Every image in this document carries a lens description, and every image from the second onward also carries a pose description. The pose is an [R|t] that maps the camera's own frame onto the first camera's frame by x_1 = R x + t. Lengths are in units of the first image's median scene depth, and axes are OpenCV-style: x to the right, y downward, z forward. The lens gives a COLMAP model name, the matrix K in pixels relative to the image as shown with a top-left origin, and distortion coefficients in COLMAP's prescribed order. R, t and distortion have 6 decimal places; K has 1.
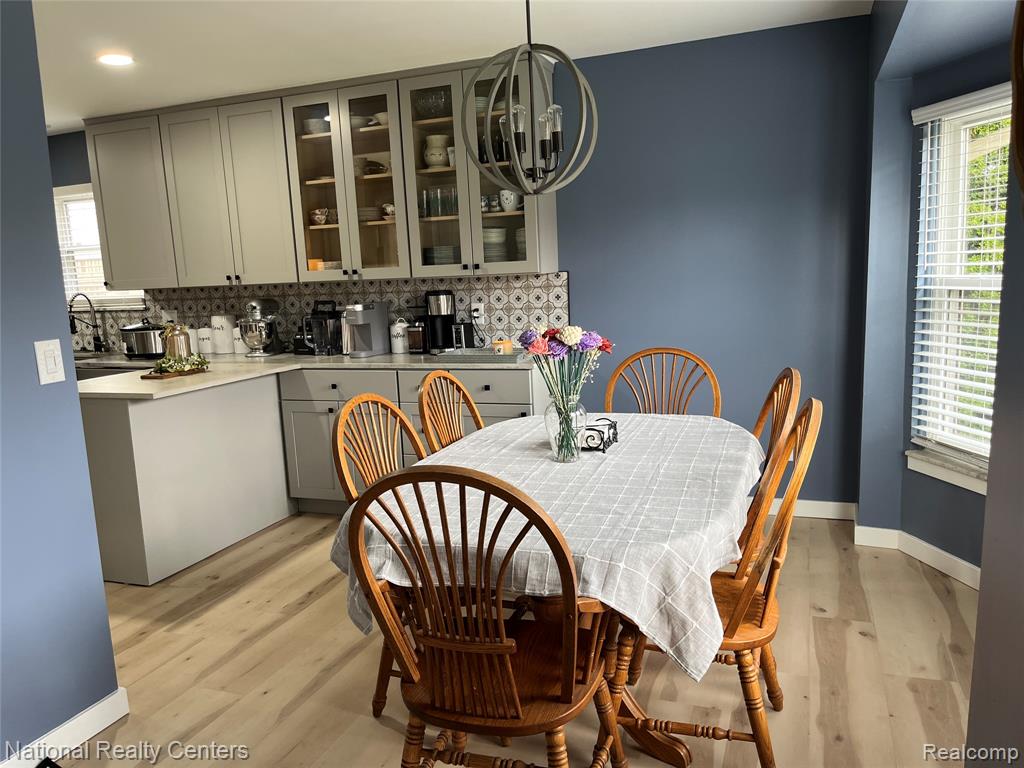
lens RADIAL K [[773.2, 0, 510.6], [0, 773.2, 394.5], [0, 0, 1]] dist [0.034317, -0.042355]
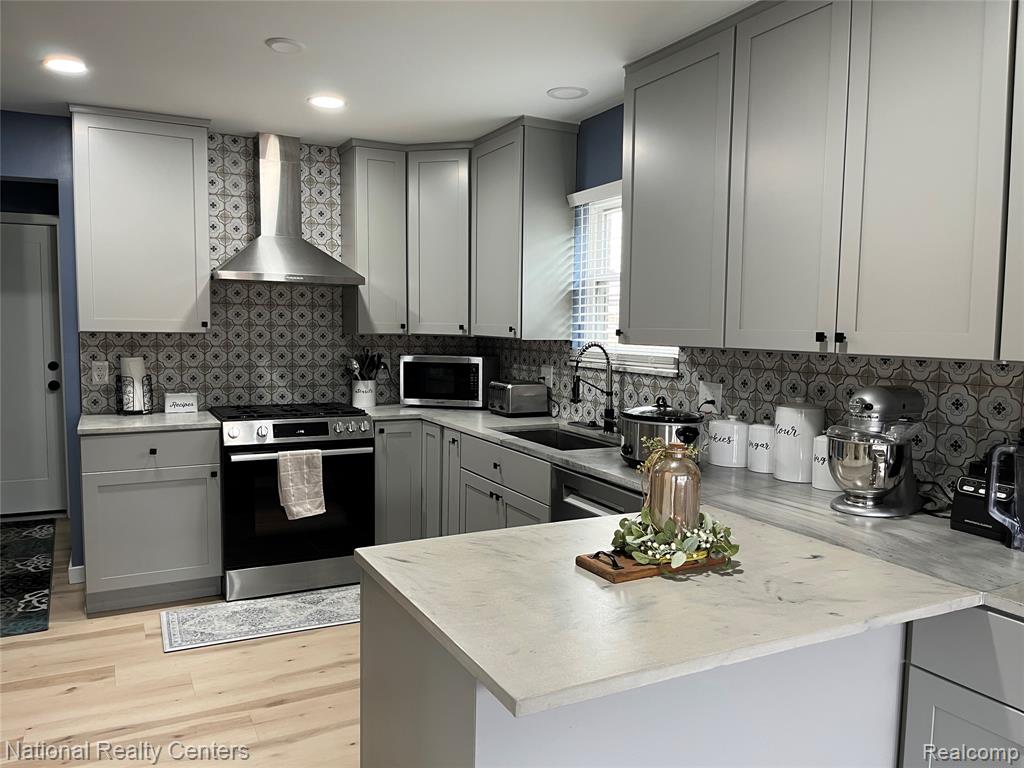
lens RADIAL K [[773.2, 0, 519.4], [0, 773.2, 389.2], [0, 0, 1]] dist [0.034317, -0.042355]
pose [[0.748801, 0.110162, -0.653576, -0.193614], [-0.151431, 0.988444, -0.006889, -0.090416], [0.645264, 0.104130, 0.756830, 0.543125]]
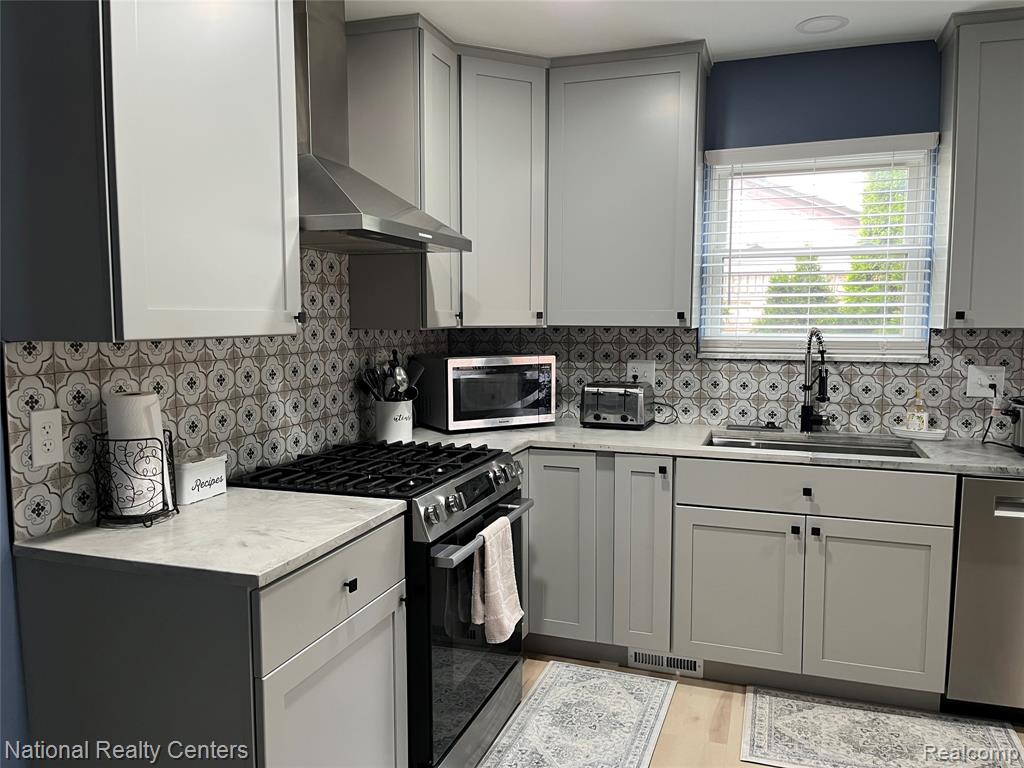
lens RADIAL K [[773.2, 0, 516.0], [0, 773.2, 386.4], [0, 0, 1]] dist [0.034317, -0.042355]
pose [[0.998749, 0.039422, 0.030747, -0.922025], [-0.037306, 0.997081, -0.066622, -0.050837], [-0.033283, 0.065392, 0.997304, 0.524146]]
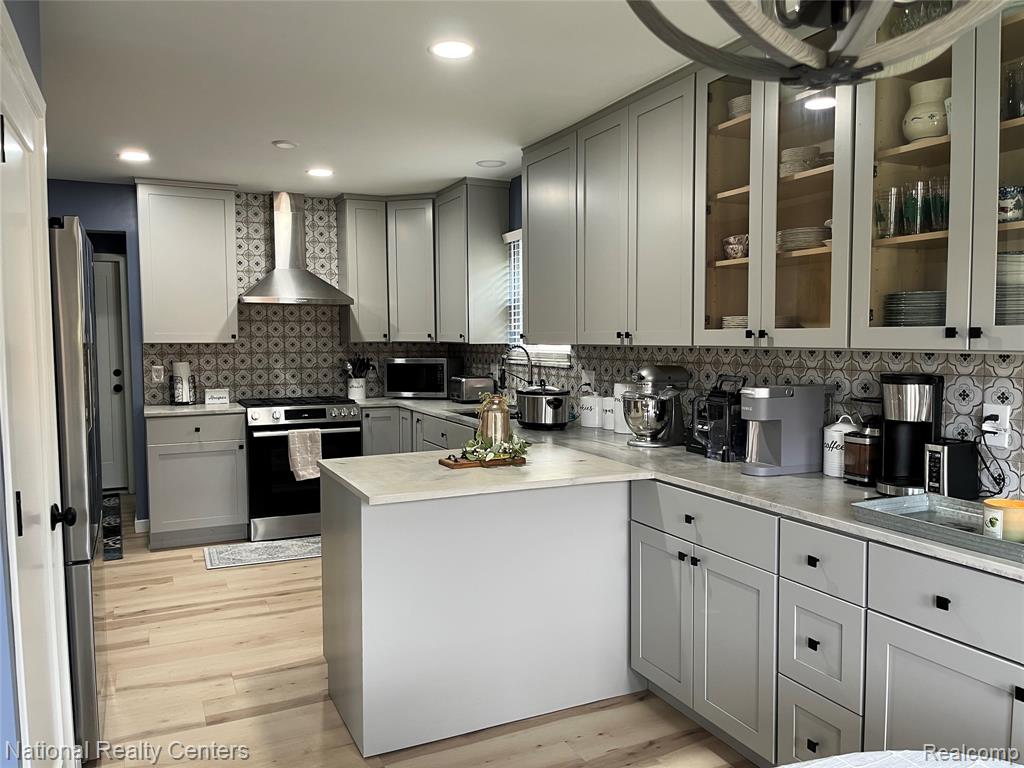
lens RADIAL K [[773.2, 0, 514.3], [0, 773.2, 389.9], [0, 0, 1]] dist [0.034317, -0.042355]
pose [[0.721263, 0.089463, -0.686859, 0.075155], [-0.137860, 0.990326, -0.015776, -0.075173], [0.678803, 0.106069, 0.726619, 0.415016]]
